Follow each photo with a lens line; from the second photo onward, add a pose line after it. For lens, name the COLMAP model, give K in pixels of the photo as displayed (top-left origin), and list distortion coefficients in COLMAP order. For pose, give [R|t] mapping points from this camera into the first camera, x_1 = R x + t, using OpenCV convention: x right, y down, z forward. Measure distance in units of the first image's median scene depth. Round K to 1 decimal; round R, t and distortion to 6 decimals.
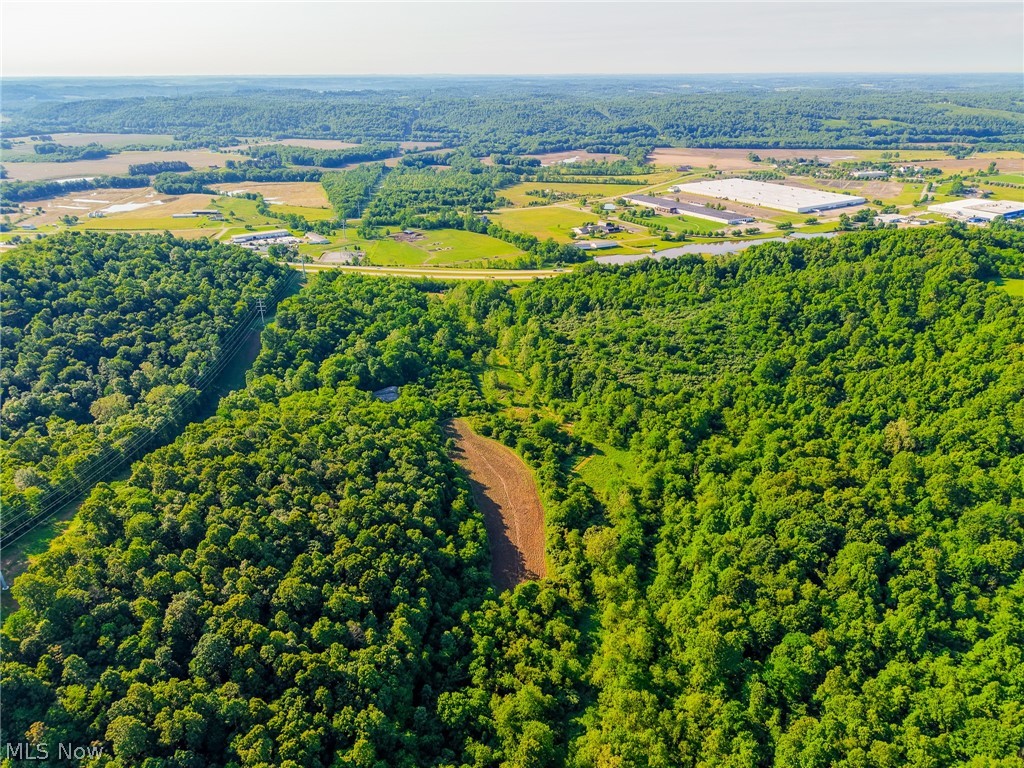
lens RADIAL K [[684.3, 0, 512.0], [0, 684.3, 384.0], [0, 0, 1]] dist [0.033839, -0.036719]
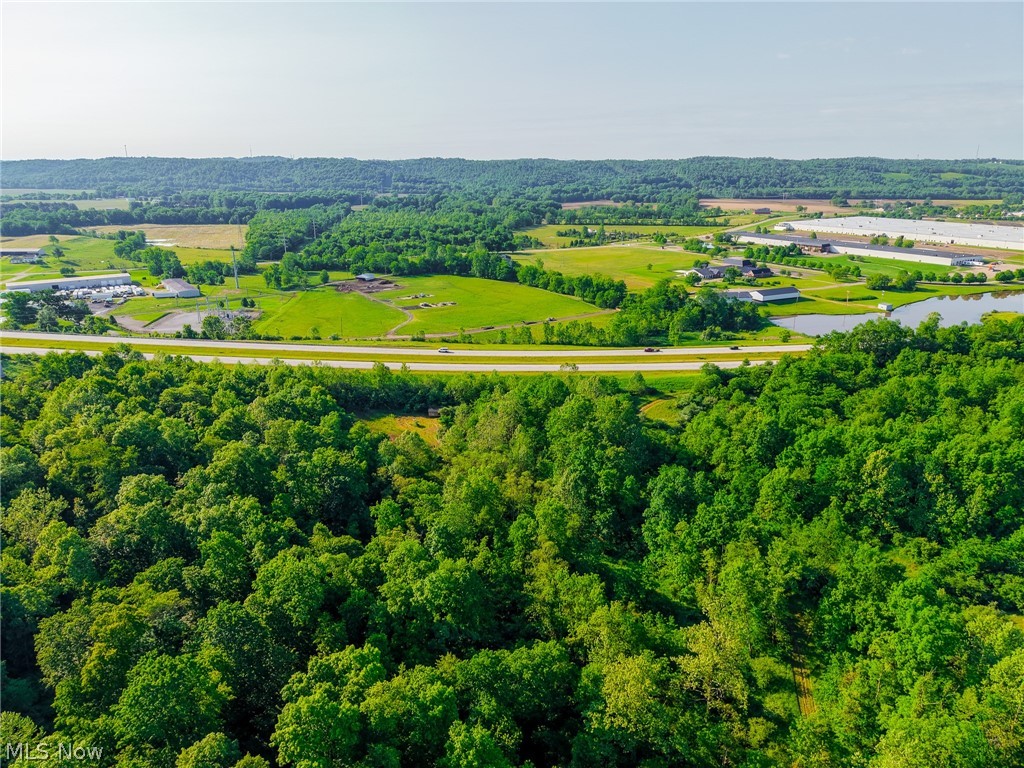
lens RADIAL K [[684.3, 0, 512.0], [0, 684.3, 384.0], [0, 0, 1]] dist [0.033839, -0.036719]
pose [[0.999714, -0.004359, 0.023528, -0.105317], [0.007030, 0.993375, -0.114703, -0.160146], [-0.022872, 0.114835, 0.993121, 0.971969]]
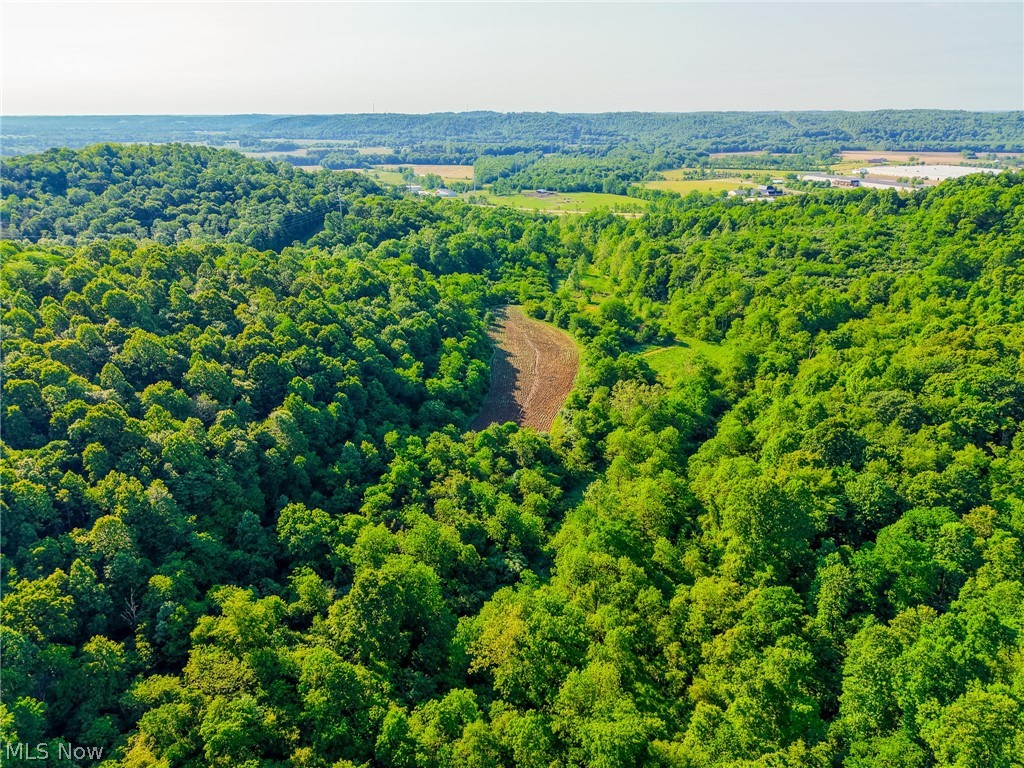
lens RADIAL K [[684.3, 0, 512.0], [0, 684.3, 384.0], [0, 0, 1]] dist [0.033839, -0.036719]
pose [[0.967570, 0.091397, -0.235490, 0.106474], [-0.103386, 0.993874, -0.039052, 0.159572], [0.230478, 0.062131, 0.971092, 0.197916]]
